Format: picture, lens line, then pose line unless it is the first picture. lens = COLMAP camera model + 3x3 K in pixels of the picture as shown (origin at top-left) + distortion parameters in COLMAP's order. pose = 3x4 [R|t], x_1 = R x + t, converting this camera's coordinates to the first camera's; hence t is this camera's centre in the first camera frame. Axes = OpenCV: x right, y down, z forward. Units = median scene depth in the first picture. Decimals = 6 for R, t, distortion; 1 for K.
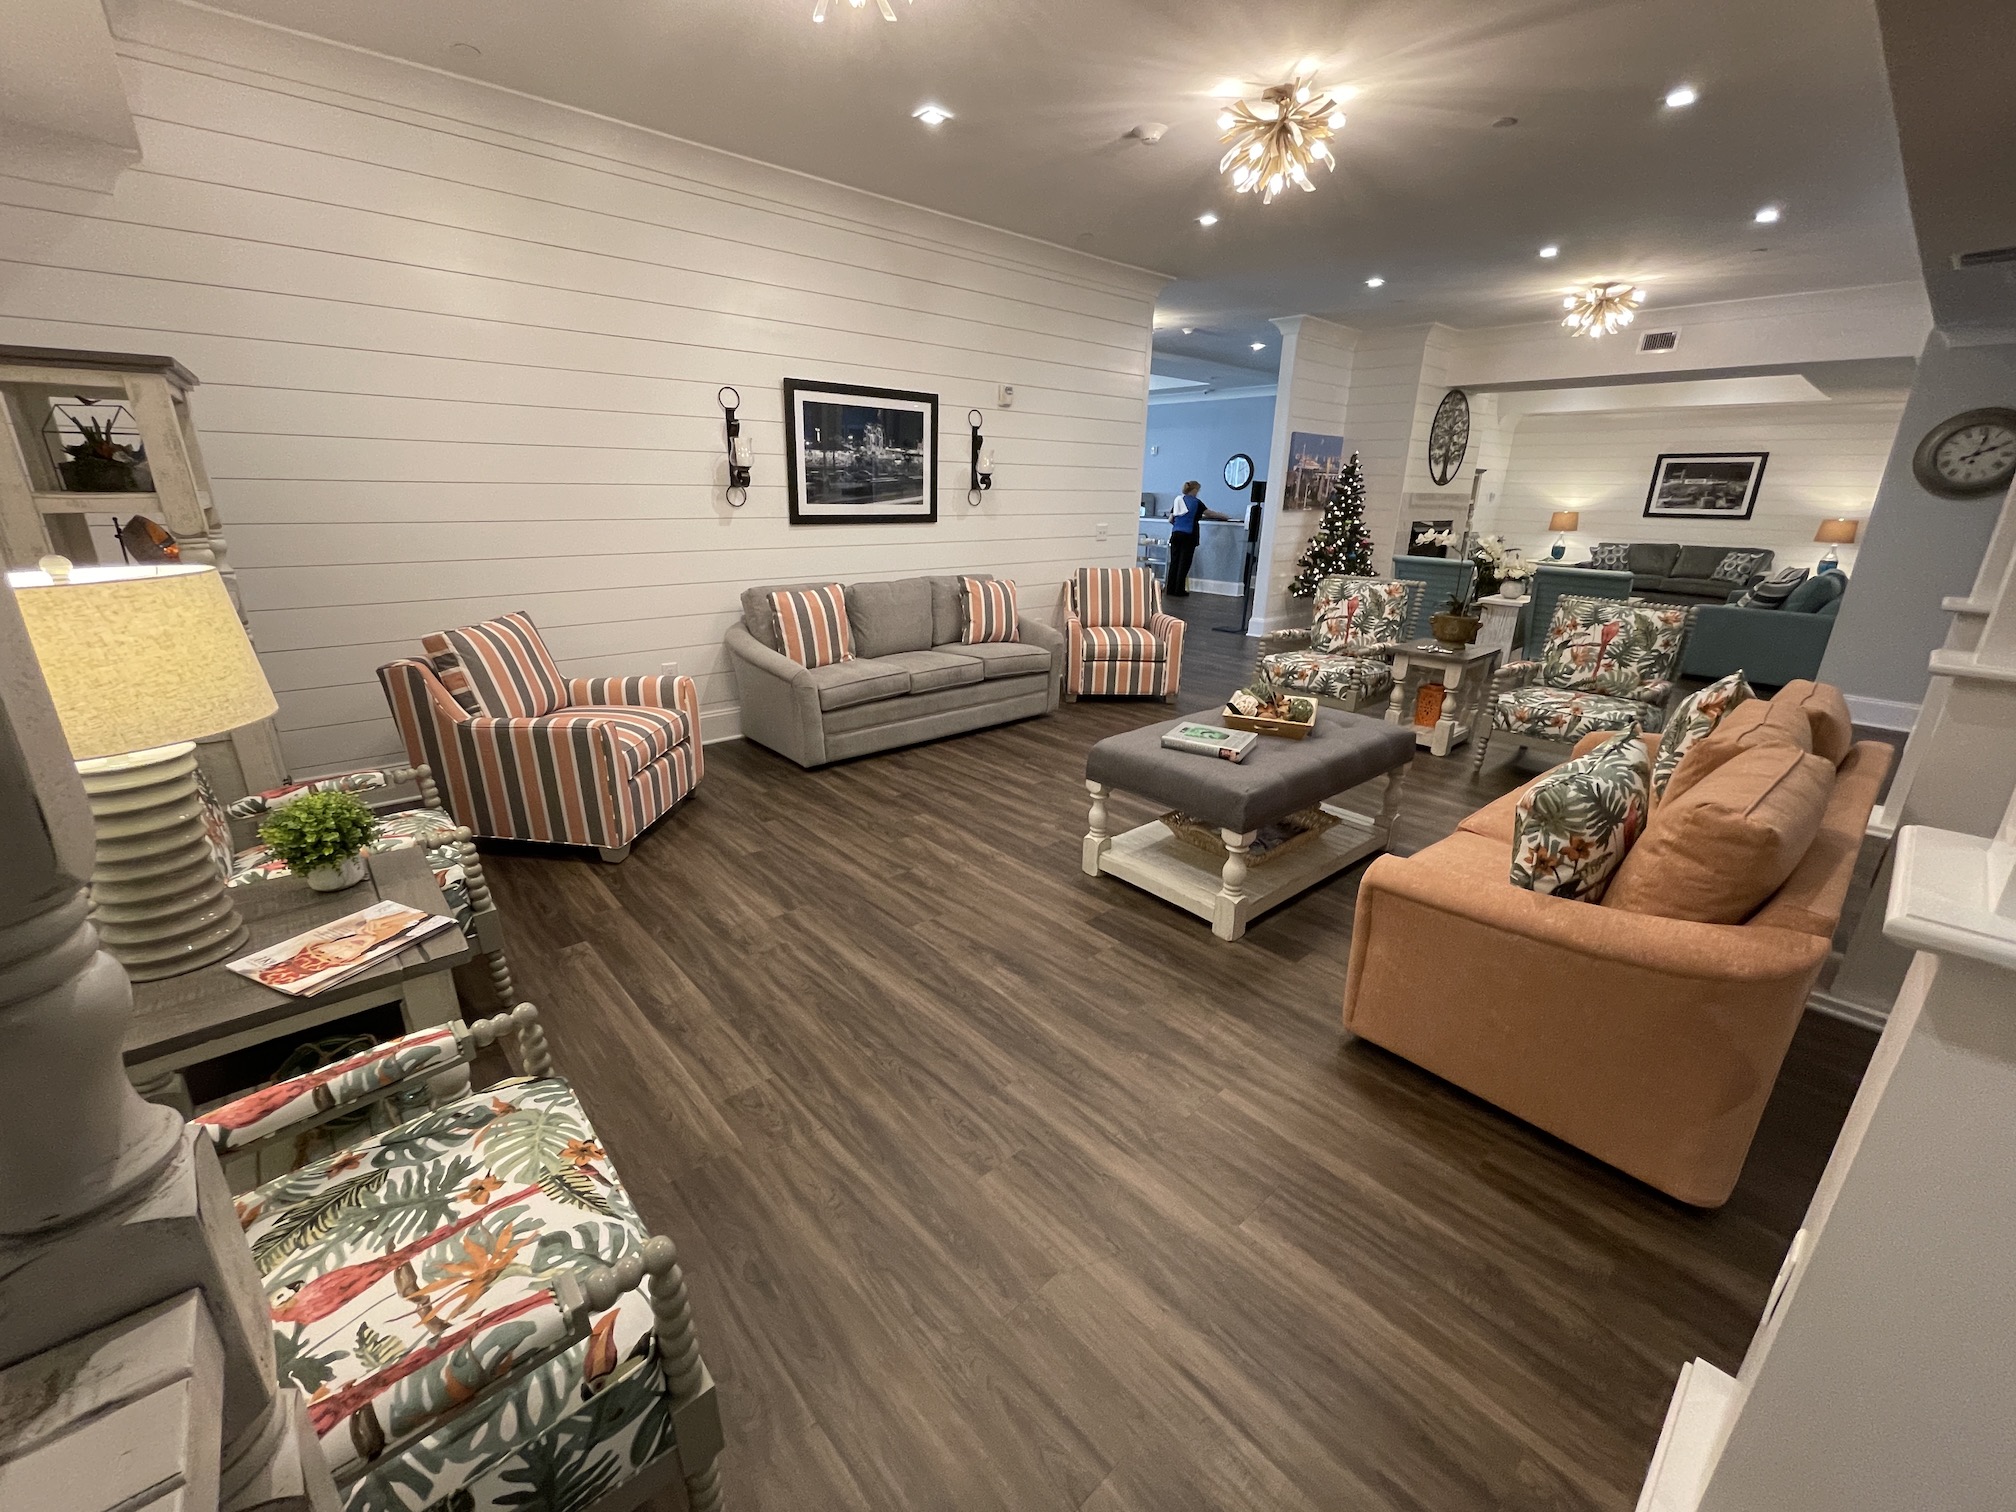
lens RADIAL K [[819.7, 0, 998.7], [0, 819.7, 758.6], [0, 0, 1]] dist [-0.002081, 0.000231]
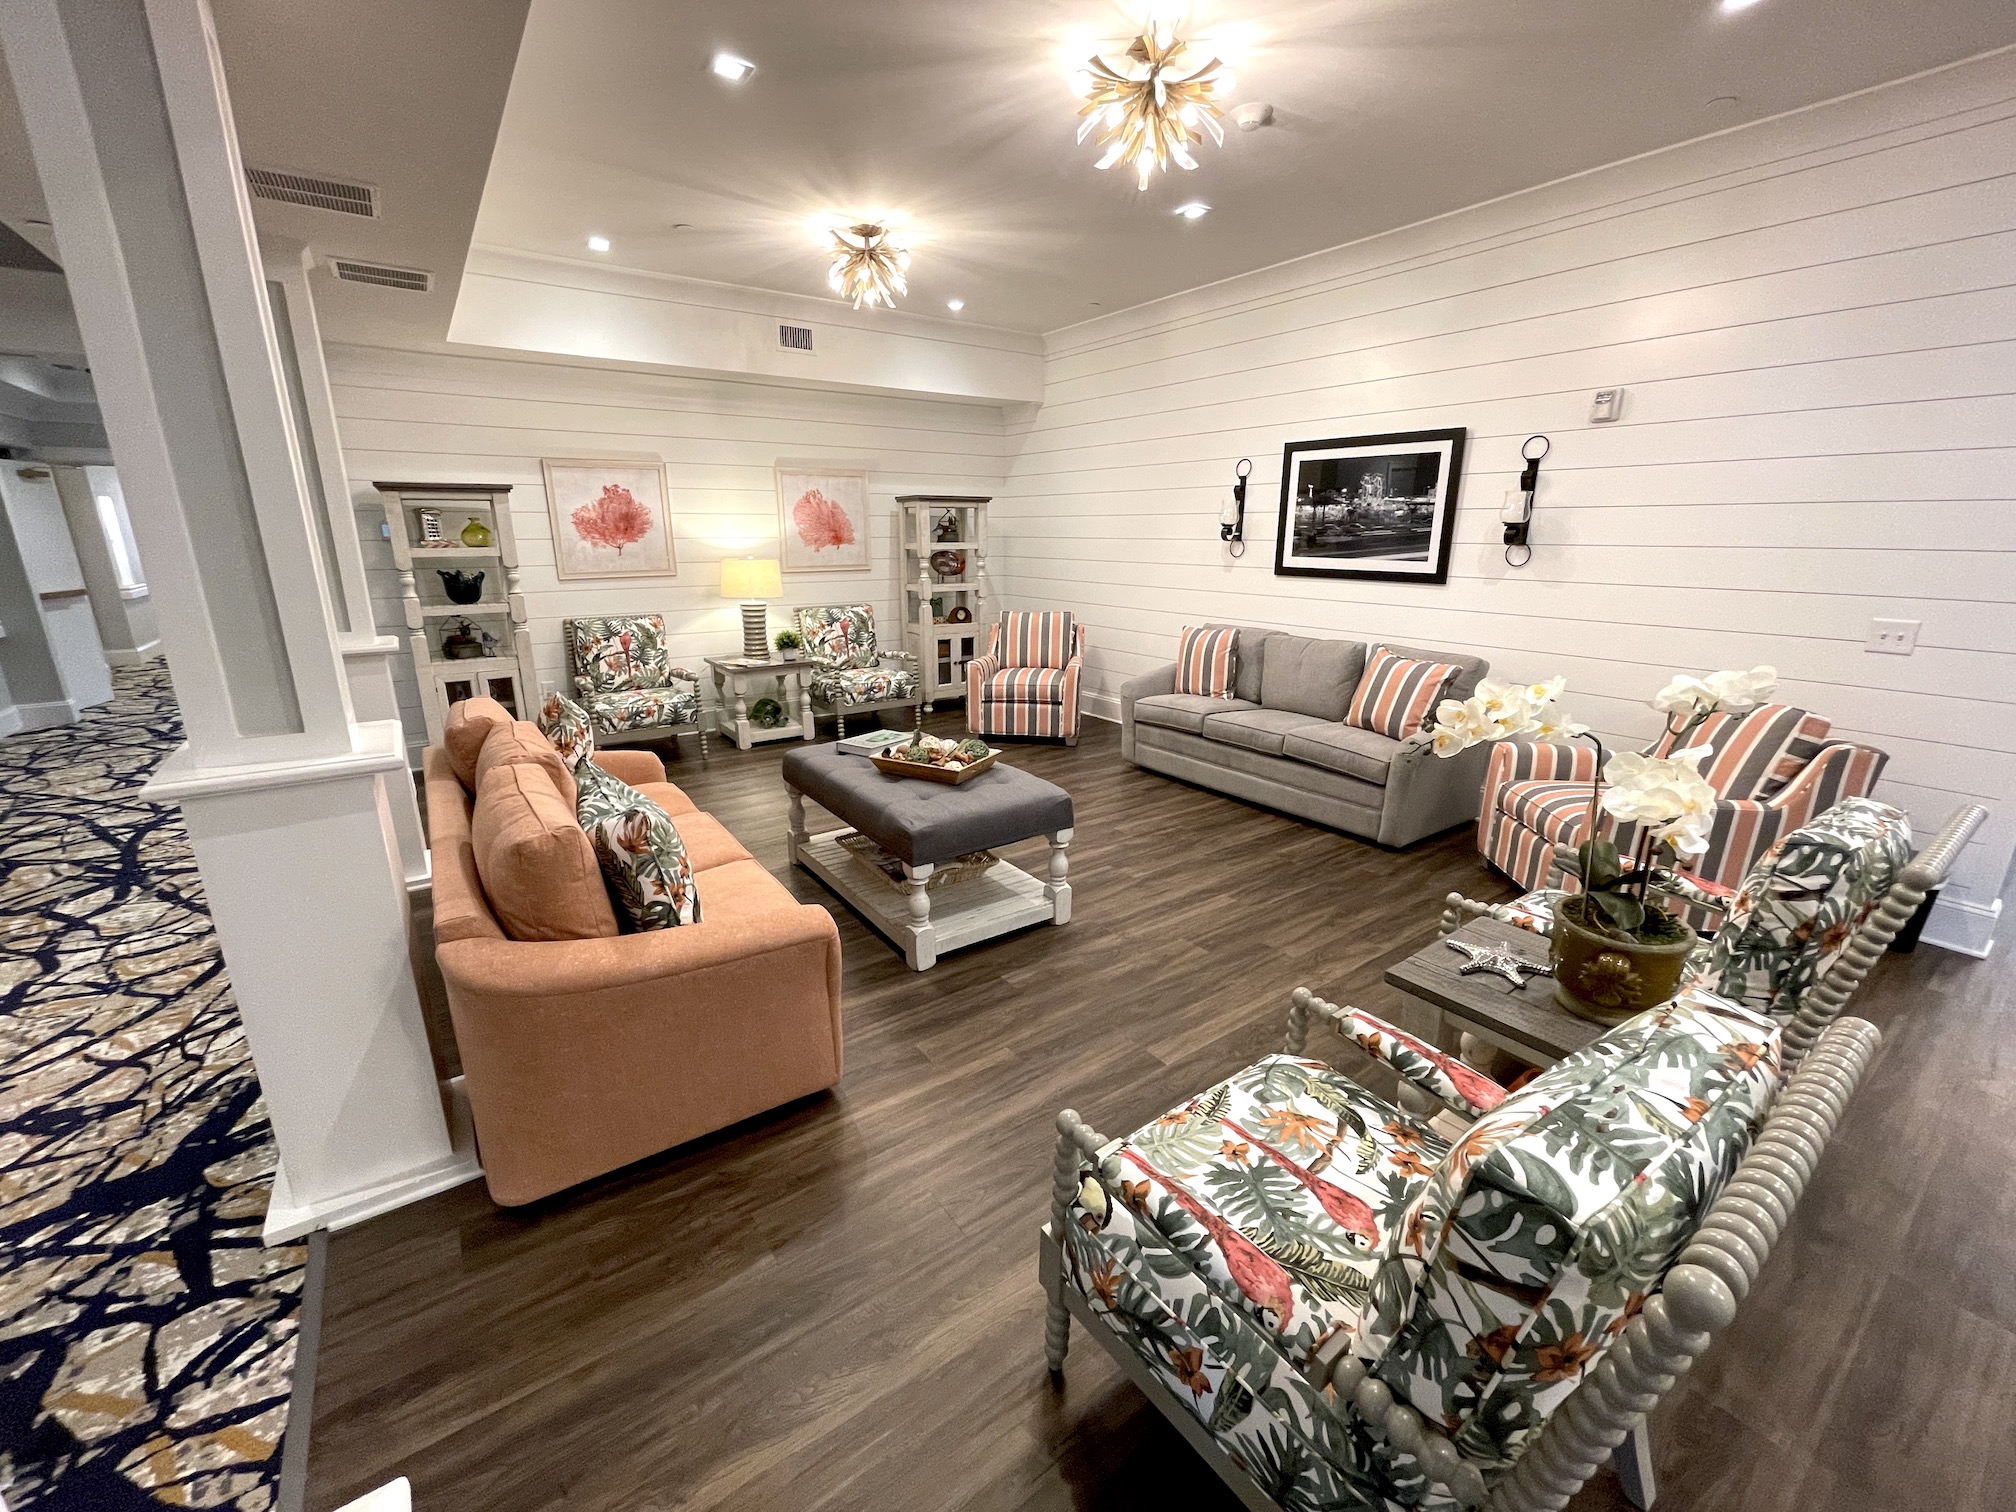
lens RADIAL K [[819.7, 0, 998.7], [0, 819.7, 758.6], [0, 0, 1]] dist [-0.002081, 0.000231]
pose [[-0.103357, 0.252392, -0.962089, 0.870283], [-0.317288, 0.908369, 0.272386, -0.238718], [0.942680, 0.333413, -0.013805, 0.734626]]
